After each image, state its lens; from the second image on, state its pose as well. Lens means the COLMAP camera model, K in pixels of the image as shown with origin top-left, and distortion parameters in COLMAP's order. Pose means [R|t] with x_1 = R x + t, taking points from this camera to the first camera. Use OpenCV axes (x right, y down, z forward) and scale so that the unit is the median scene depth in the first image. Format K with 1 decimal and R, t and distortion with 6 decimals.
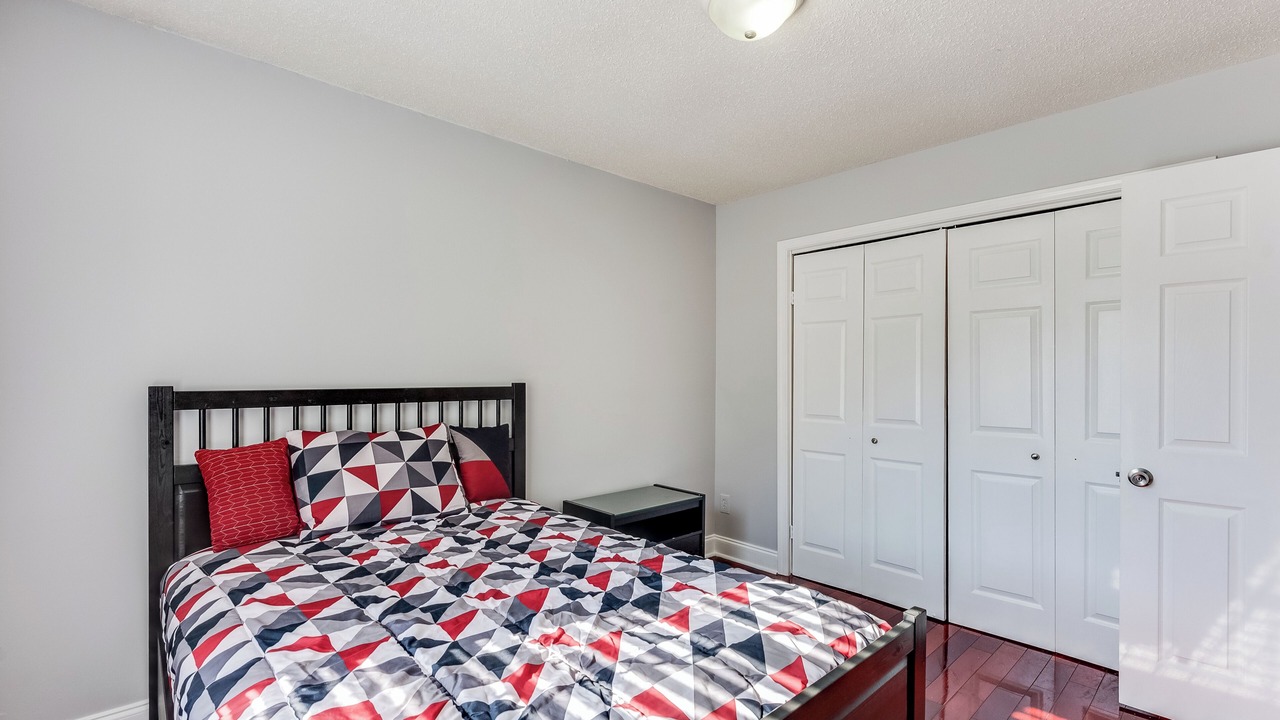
lens RADIAL K [[523.1, 0, 641.2], [0, 523.1, 388.0], [0, 0, 1]] dist [0.035738, 0.000079]
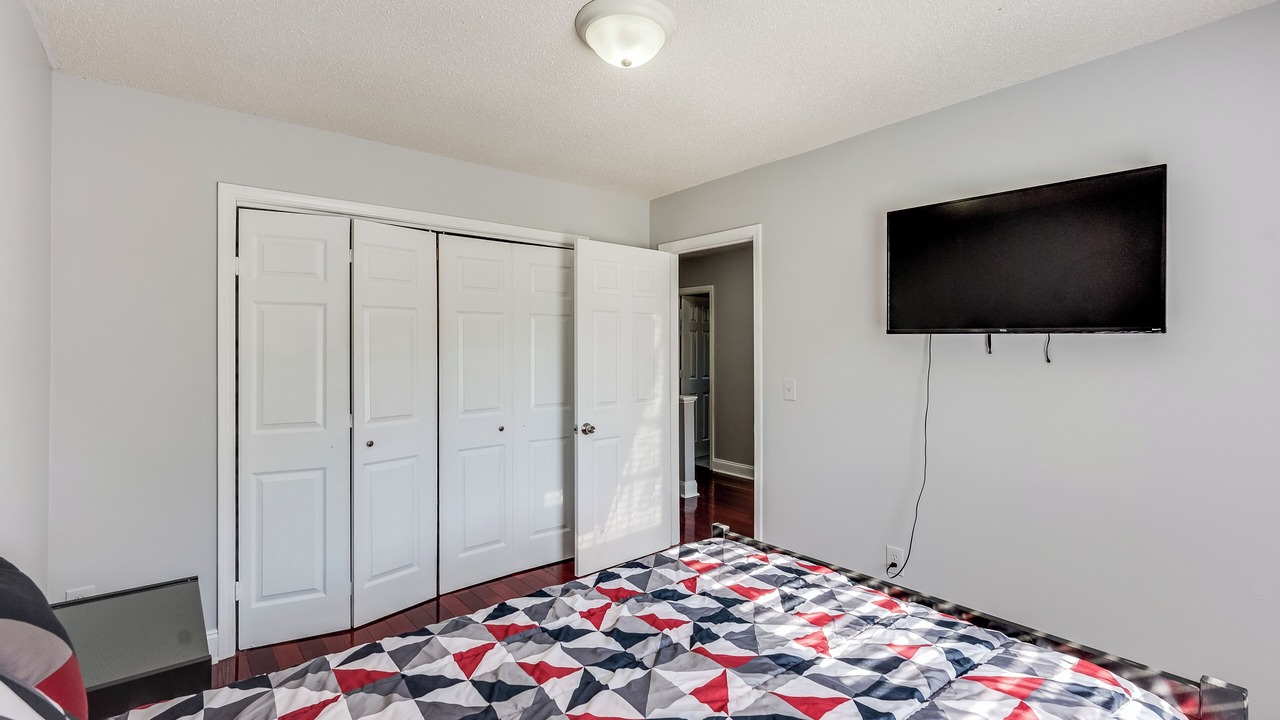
lens RADIAL K [[545.8, 0, 640.0], [0, 545.8, 360.0], [0, 0, 1]] dist [-0.000561, 0.000019]
pose [[0.140932, -0.022145, 0.989772, -0.852697], [0.042848, 0.998949, 0.016249, -0.072841], [-0.989092, 0.040120, 0.141733, 0.795559]]
